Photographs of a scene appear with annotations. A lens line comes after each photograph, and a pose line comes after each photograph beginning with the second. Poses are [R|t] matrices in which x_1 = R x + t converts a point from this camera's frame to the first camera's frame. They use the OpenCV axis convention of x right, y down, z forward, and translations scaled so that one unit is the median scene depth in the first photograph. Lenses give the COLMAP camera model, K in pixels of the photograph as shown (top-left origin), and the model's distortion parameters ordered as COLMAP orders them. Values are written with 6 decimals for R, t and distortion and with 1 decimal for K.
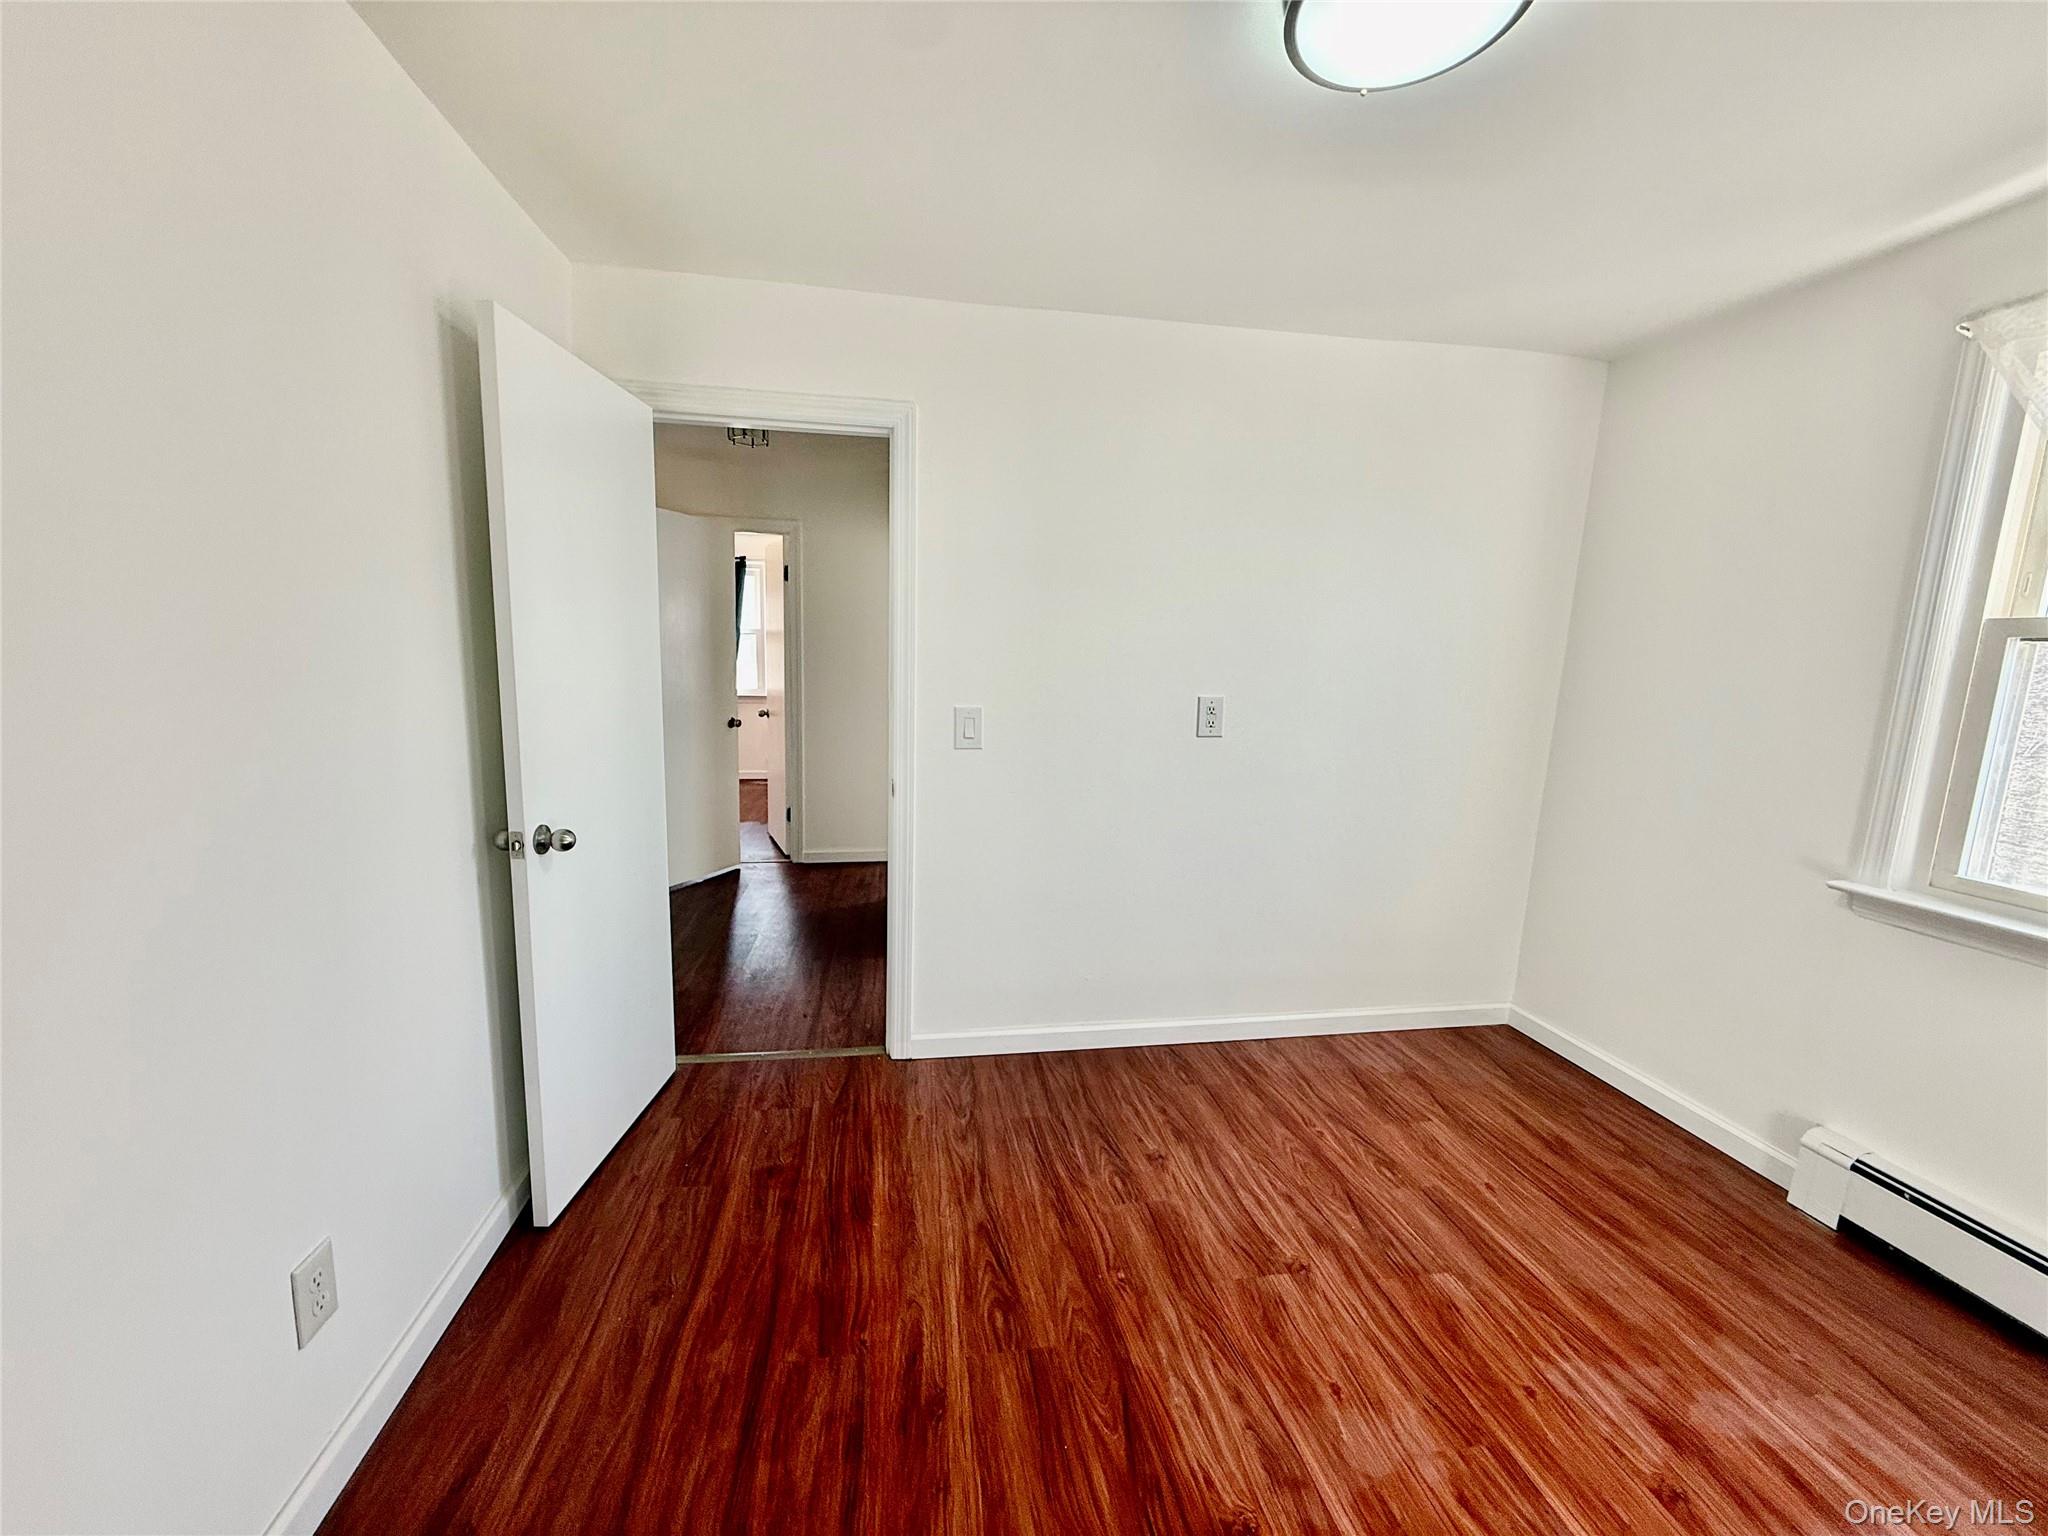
lens RADIAL K [[823.1, 0, 1019.4], [0, 823.1, 777.2], [0, 0, 1]] dist [0.001484, -0.000351]
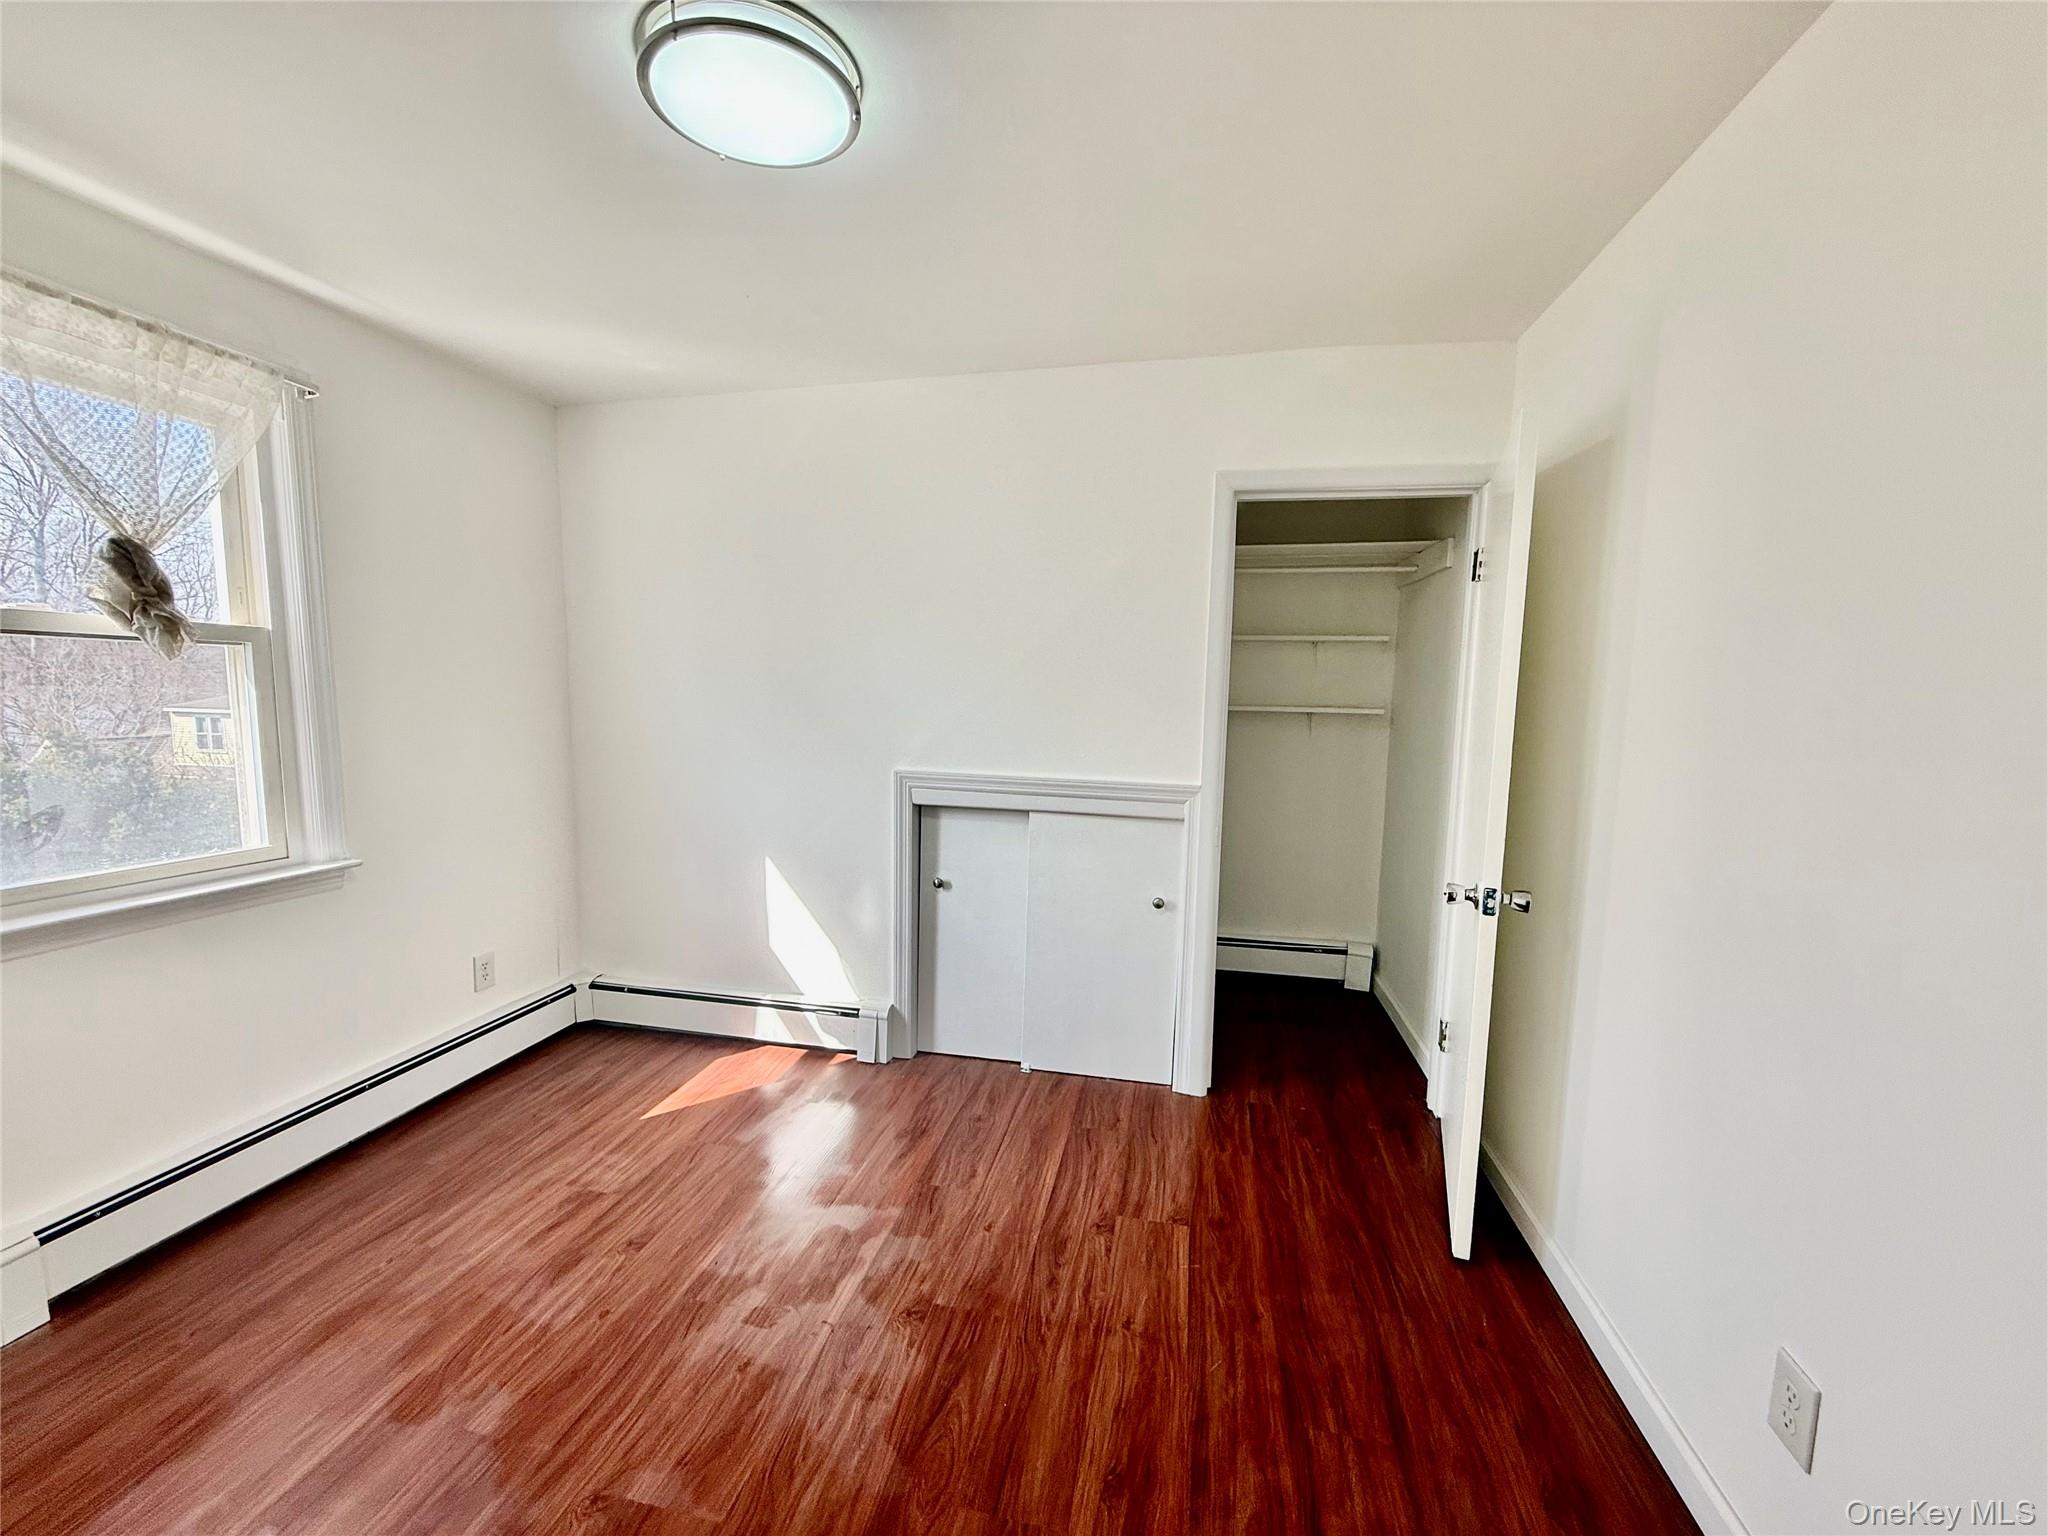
lens RADIAL K [[823.1, 0, 1022.8], [0, 823.1, 777.2], [0, 0, 1]] dist [0.001484, -0.000351]
pose [[-0.932006, -0.079221, 0.353680, -0.274418], [0.012947, 0.967920, 0.250923, -0.261651], [-0.362213, 0.238441, -0.901081, 1.698928]]
